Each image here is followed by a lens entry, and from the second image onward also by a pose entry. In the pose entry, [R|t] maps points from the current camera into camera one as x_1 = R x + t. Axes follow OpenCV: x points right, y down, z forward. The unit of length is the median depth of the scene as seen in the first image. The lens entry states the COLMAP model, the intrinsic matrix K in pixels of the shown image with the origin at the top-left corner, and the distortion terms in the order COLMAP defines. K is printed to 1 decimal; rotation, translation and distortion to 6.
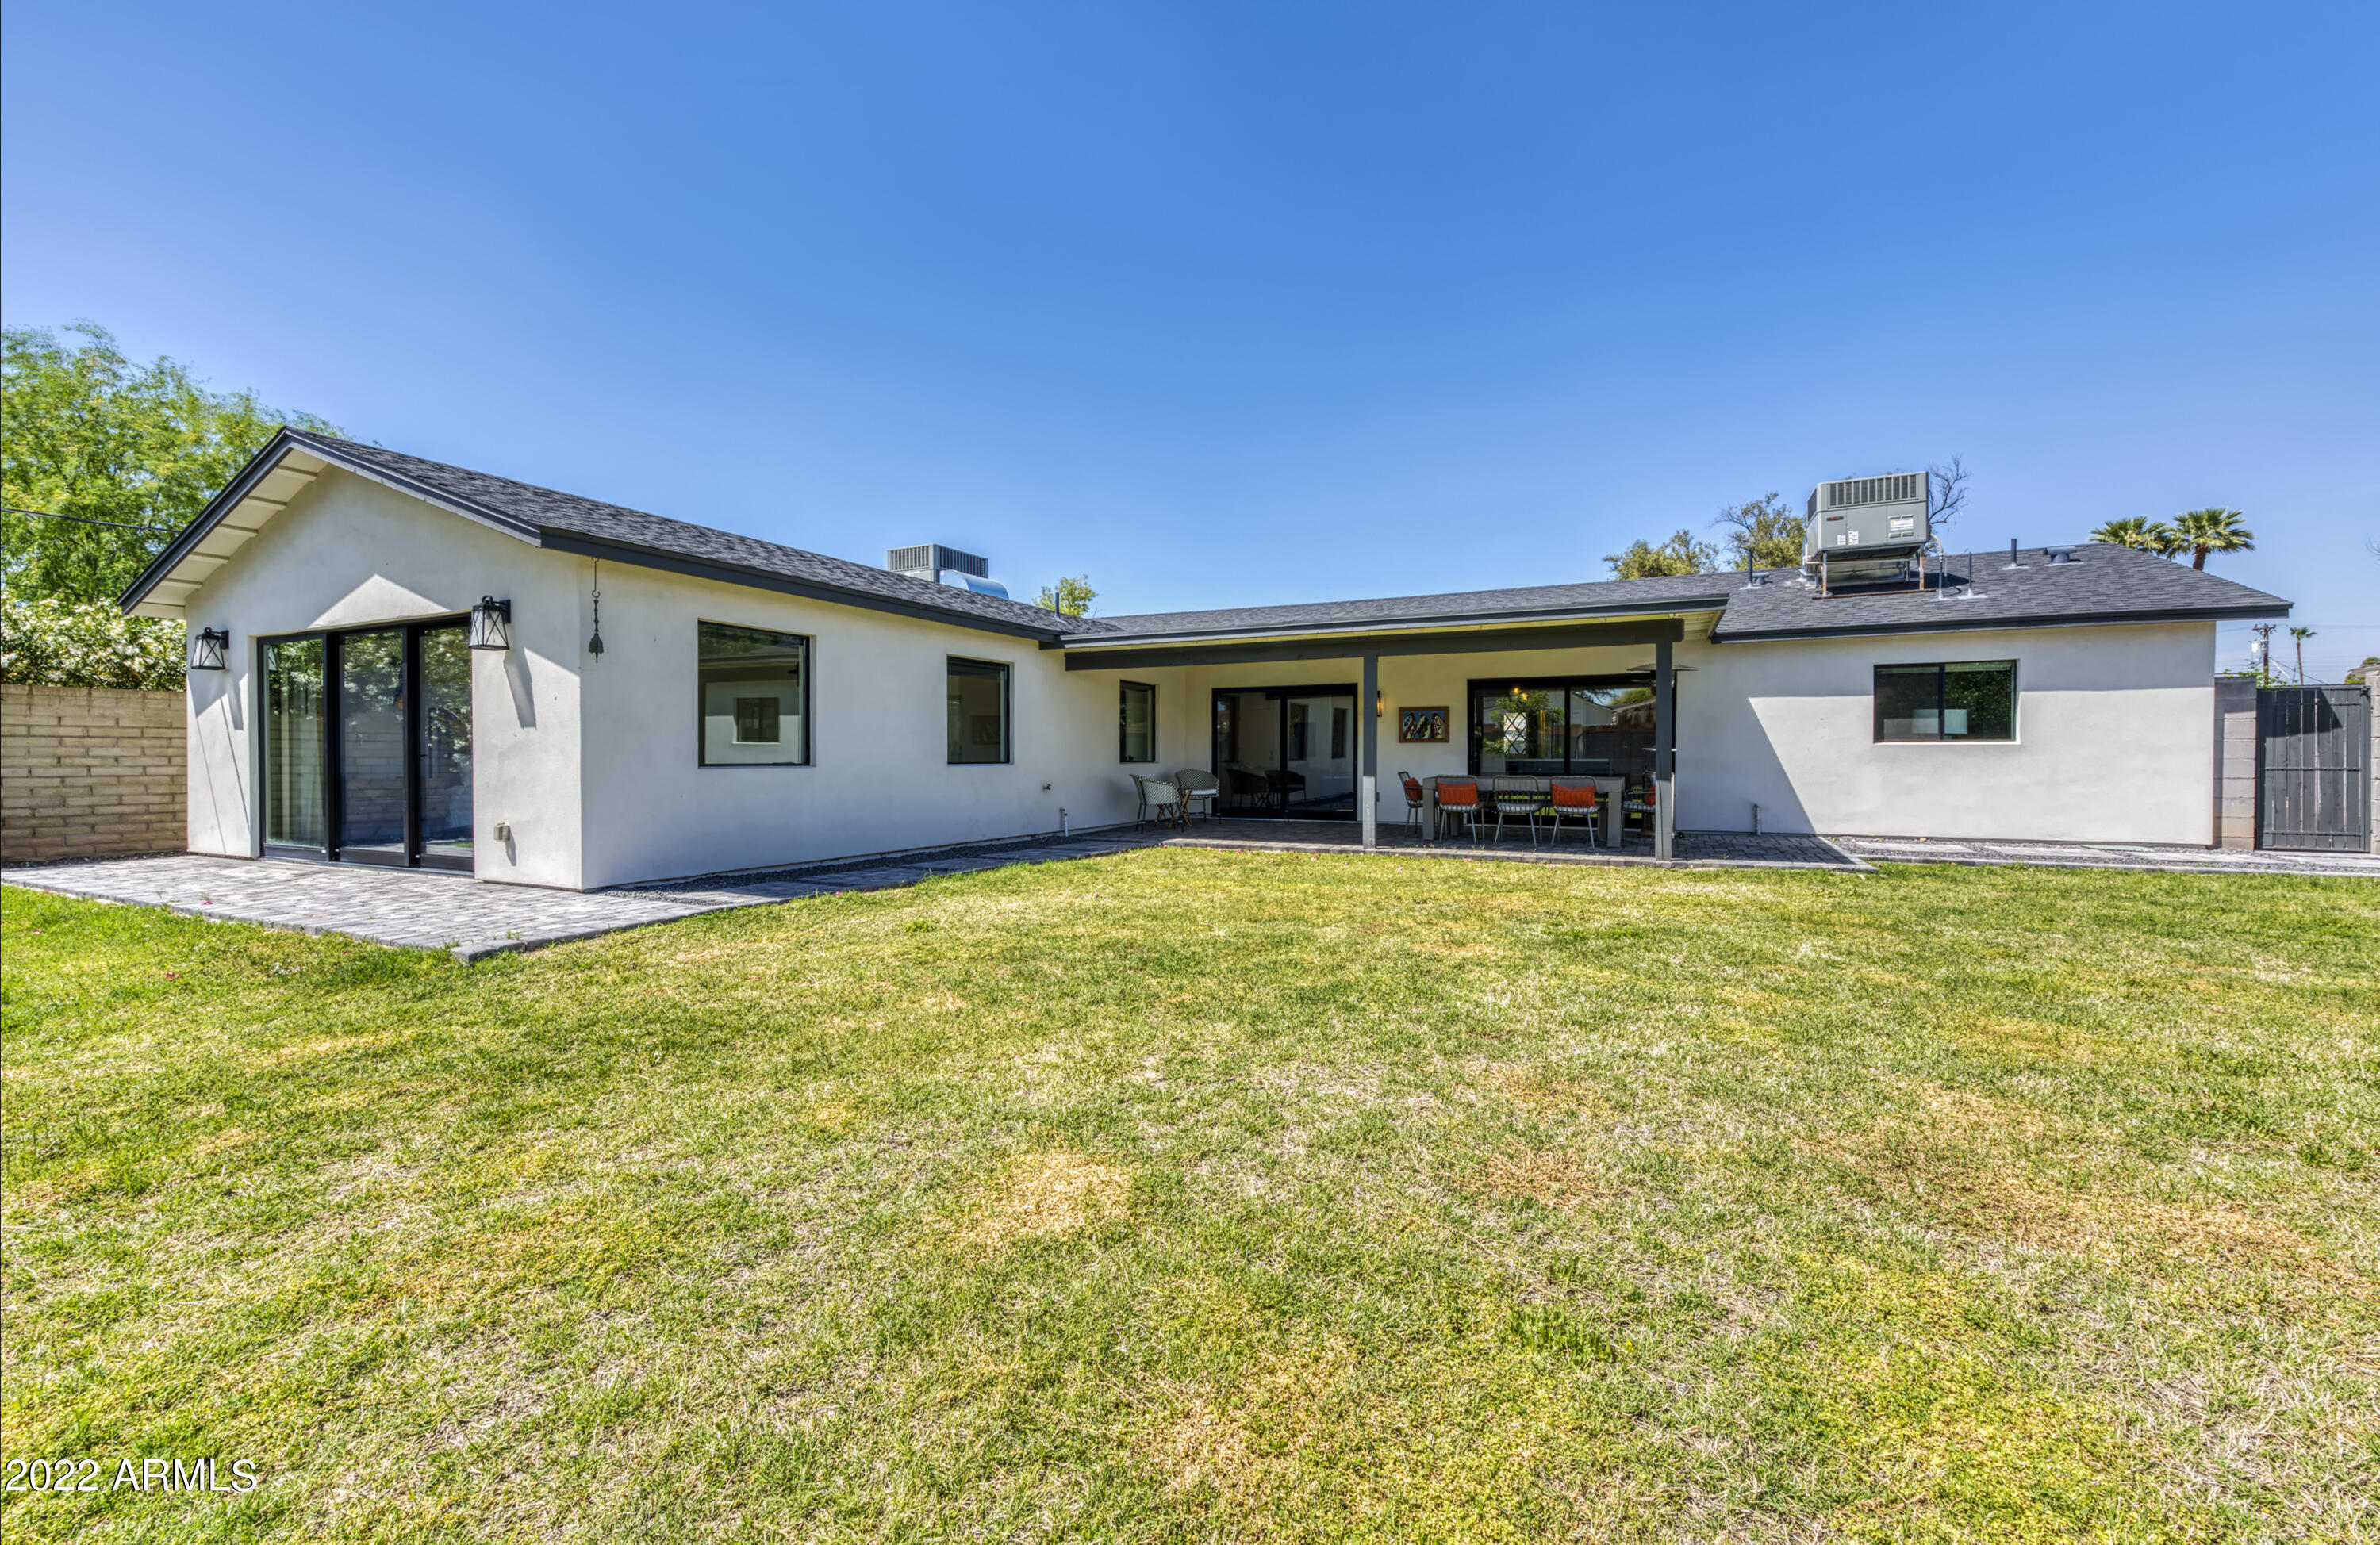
lens RADIAL K [[992.6, 0, 1178.5], [0, 992.6, 773.6], [0, 0, 1]] dist [-0.002268, -0.001327]
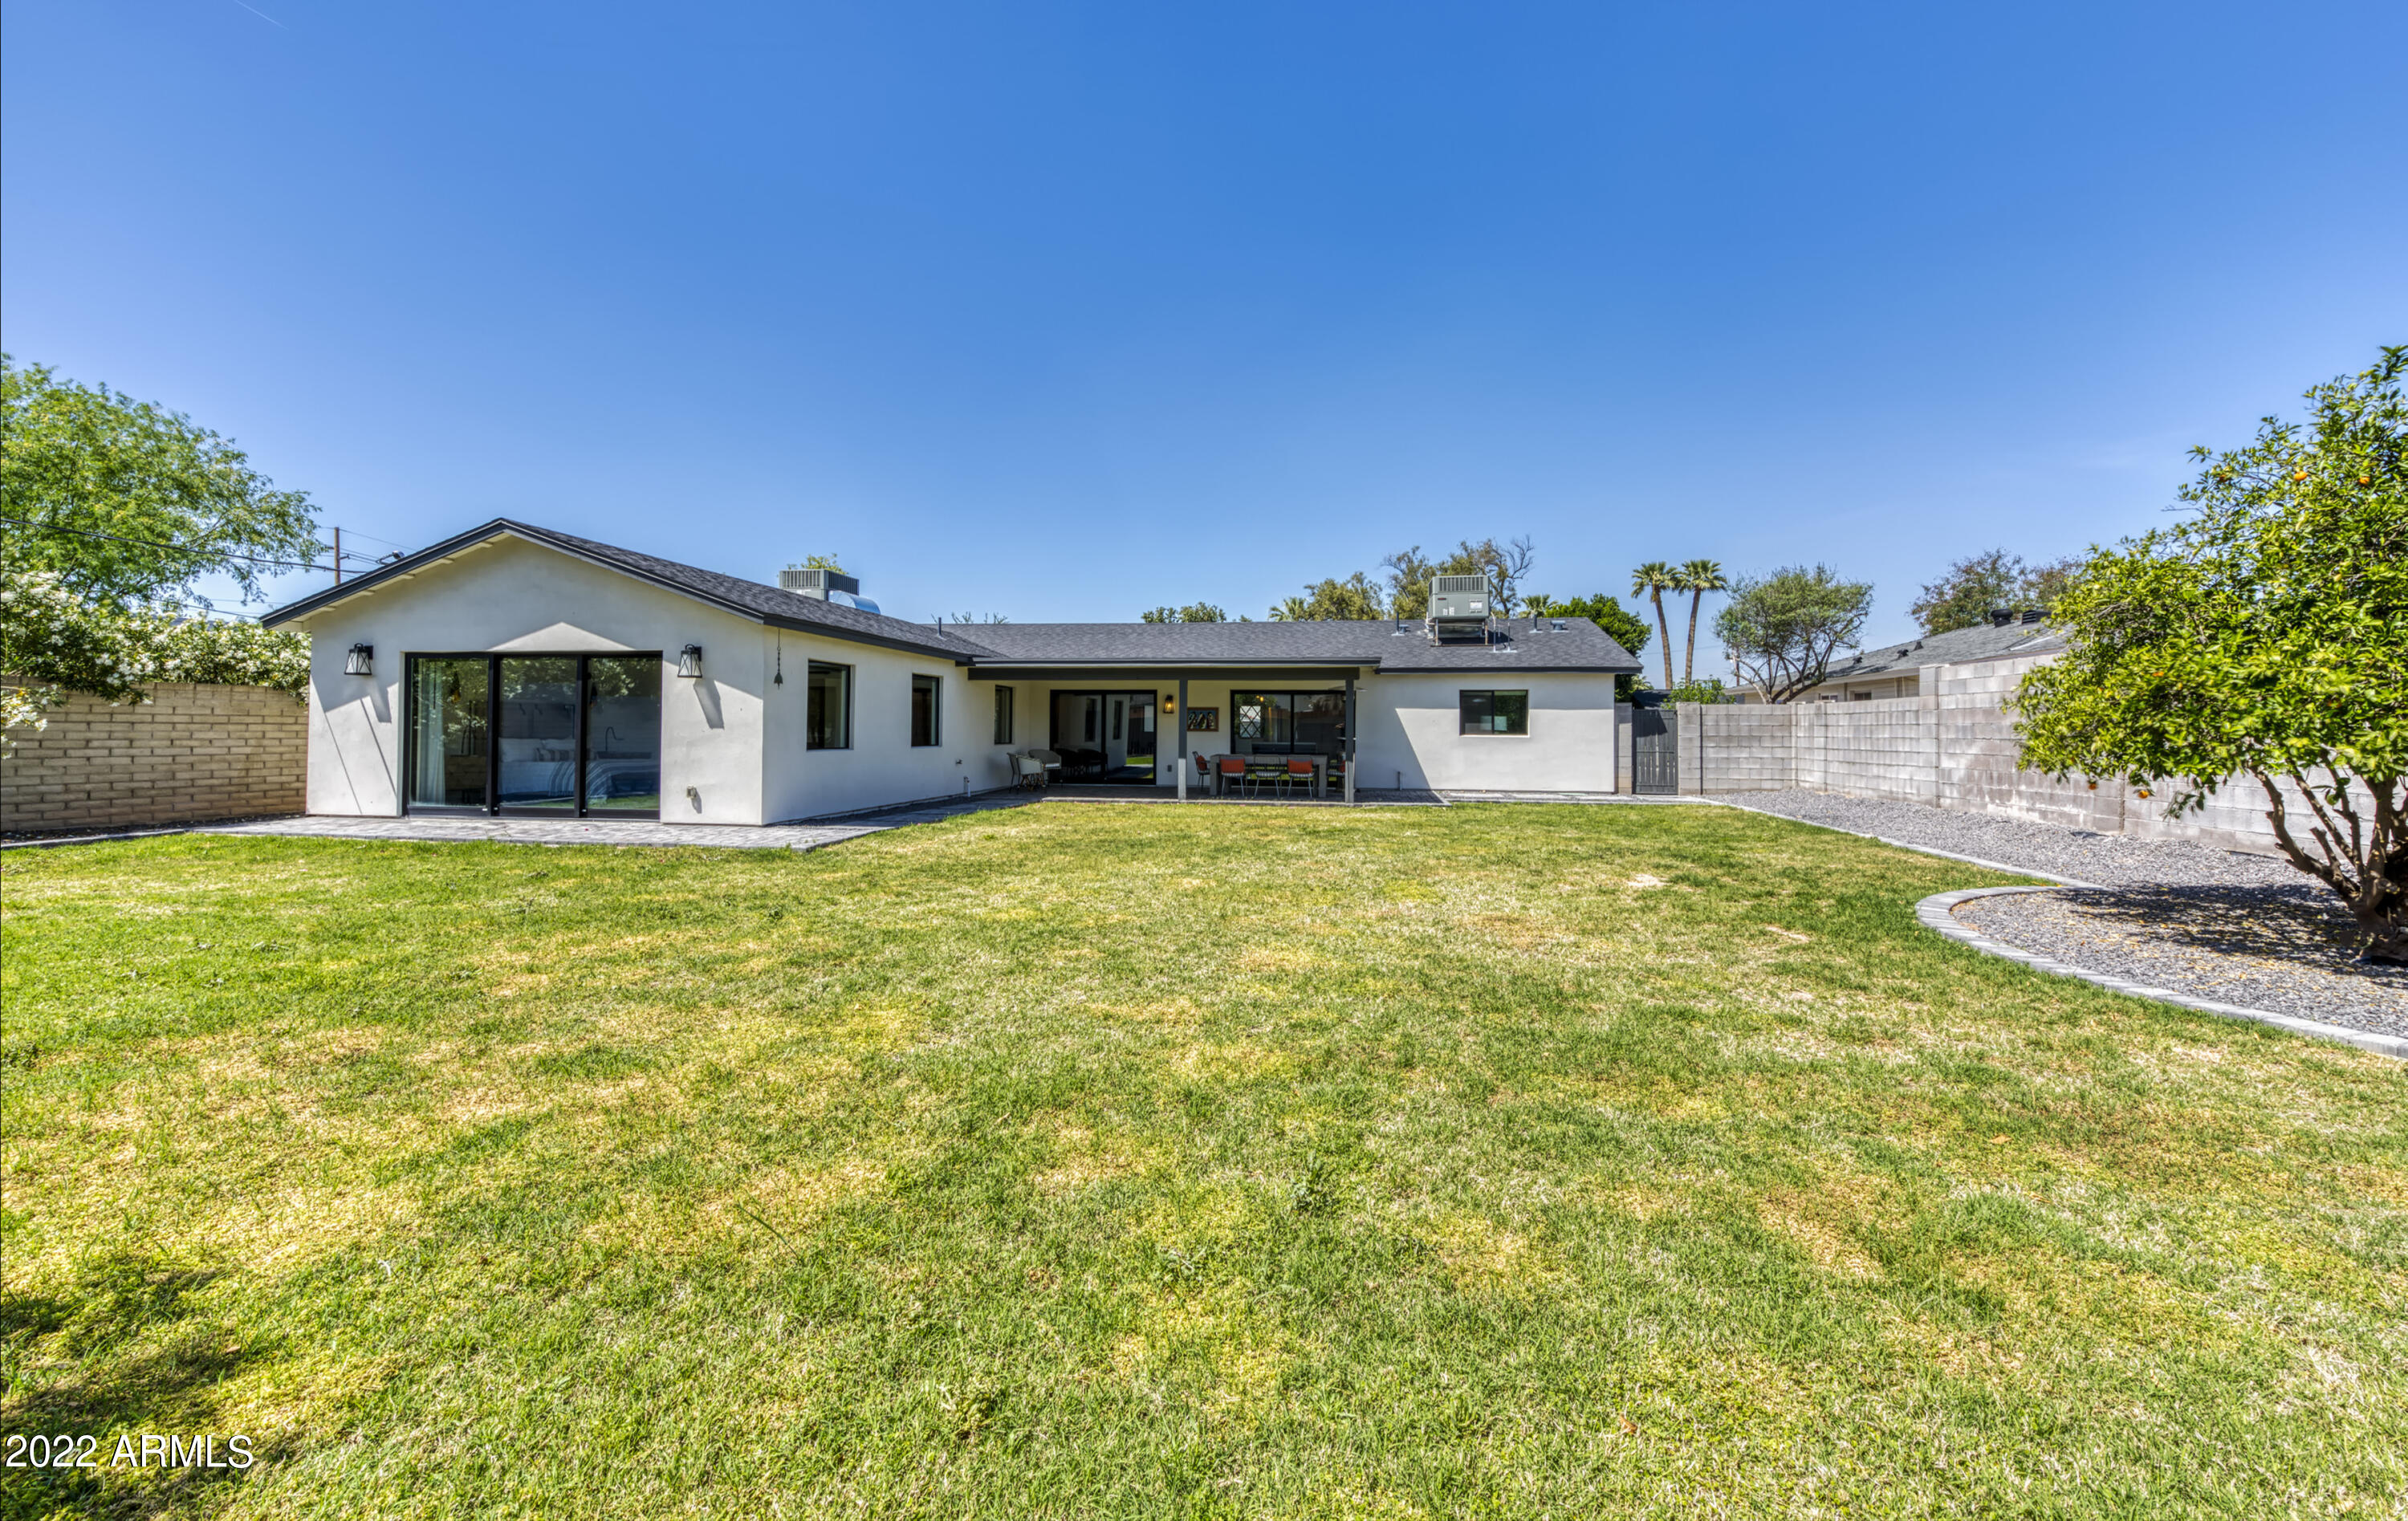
lens RADIAL K [[1000.9, 0, 1209.3], [0, 1000.9, 708.2], [0, 0, 1]] dist [-0.001758, -0.001090]
pose [[0.948768, 0.014960, 0.315618, -0.258829], [-0.002613, 0.999216, -0.039510, -0.008879], [-0.315962, 0.036661, 0.948063, -0.510056]]
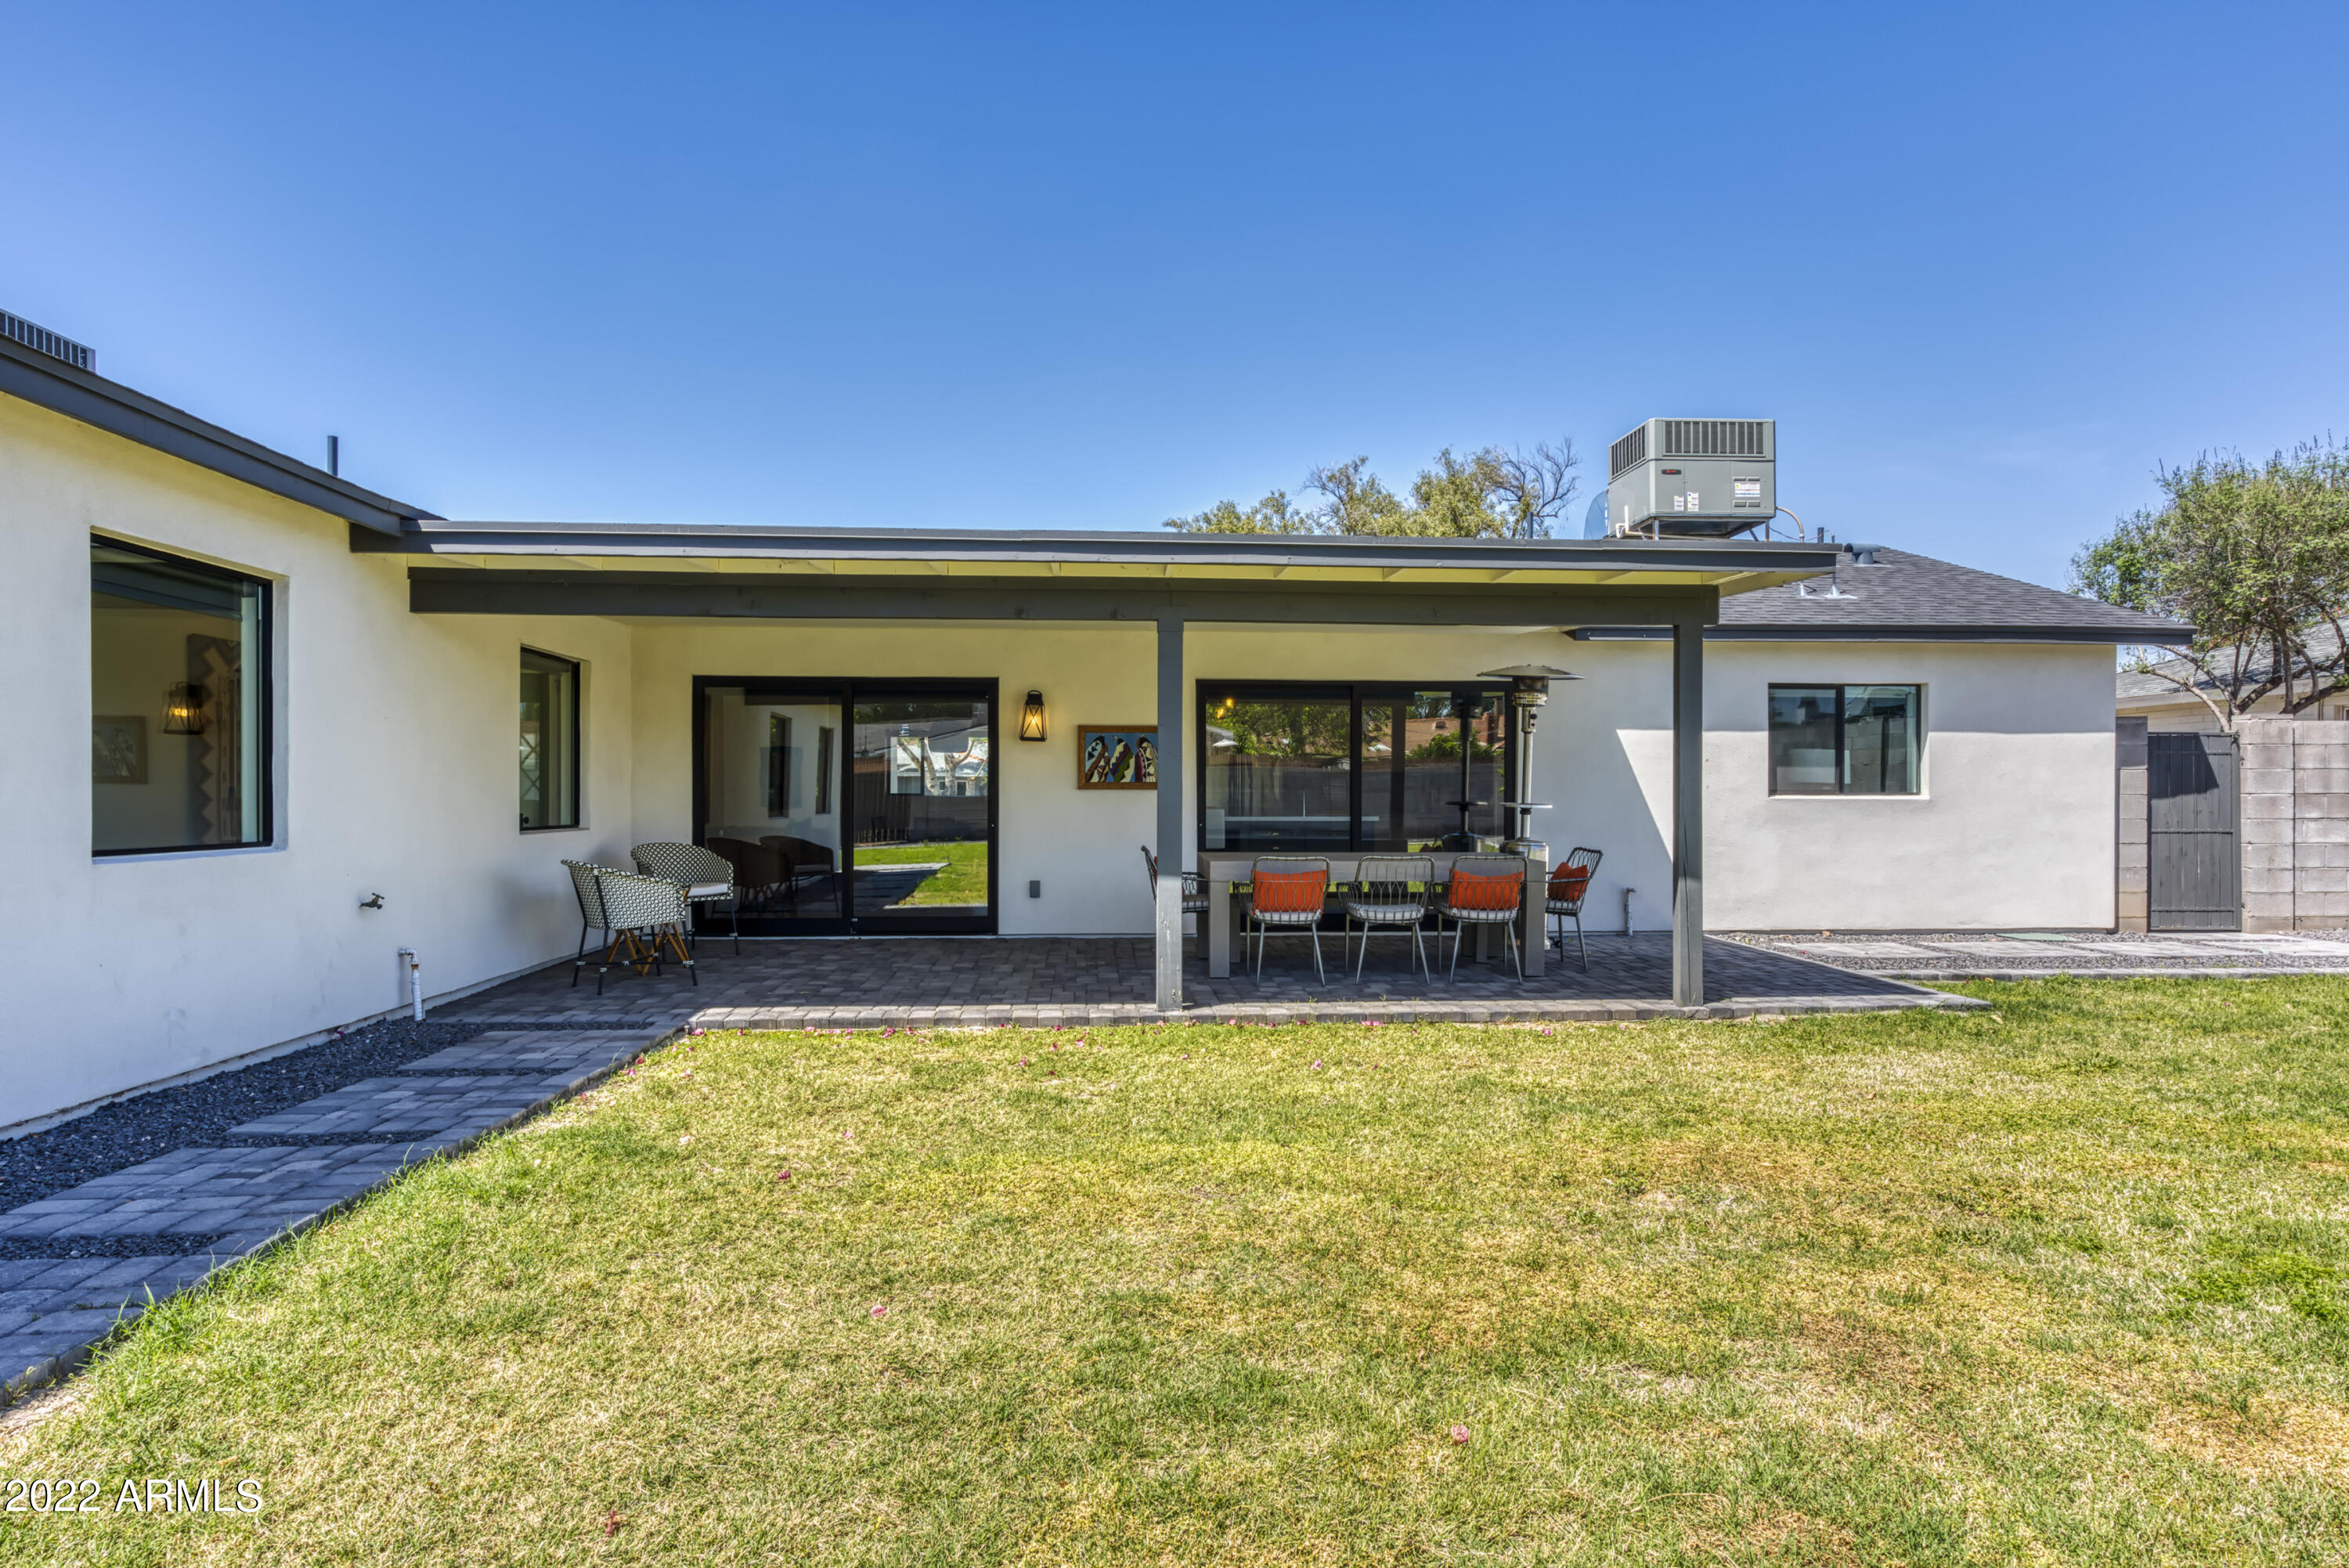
lens RADIAL K [[1381.6, 0, 1183.4], [0, 1381.6, 797.9], [0, 0, 1]] dist [0.016642, -0.000030]
pose [[0.860220, 0.002107, 0.509919, -0.143188], [0.005893, 0.999884, -0.014074, -0.018880], [-0.509890, 0.015112, 0.860107, 0.381899]]
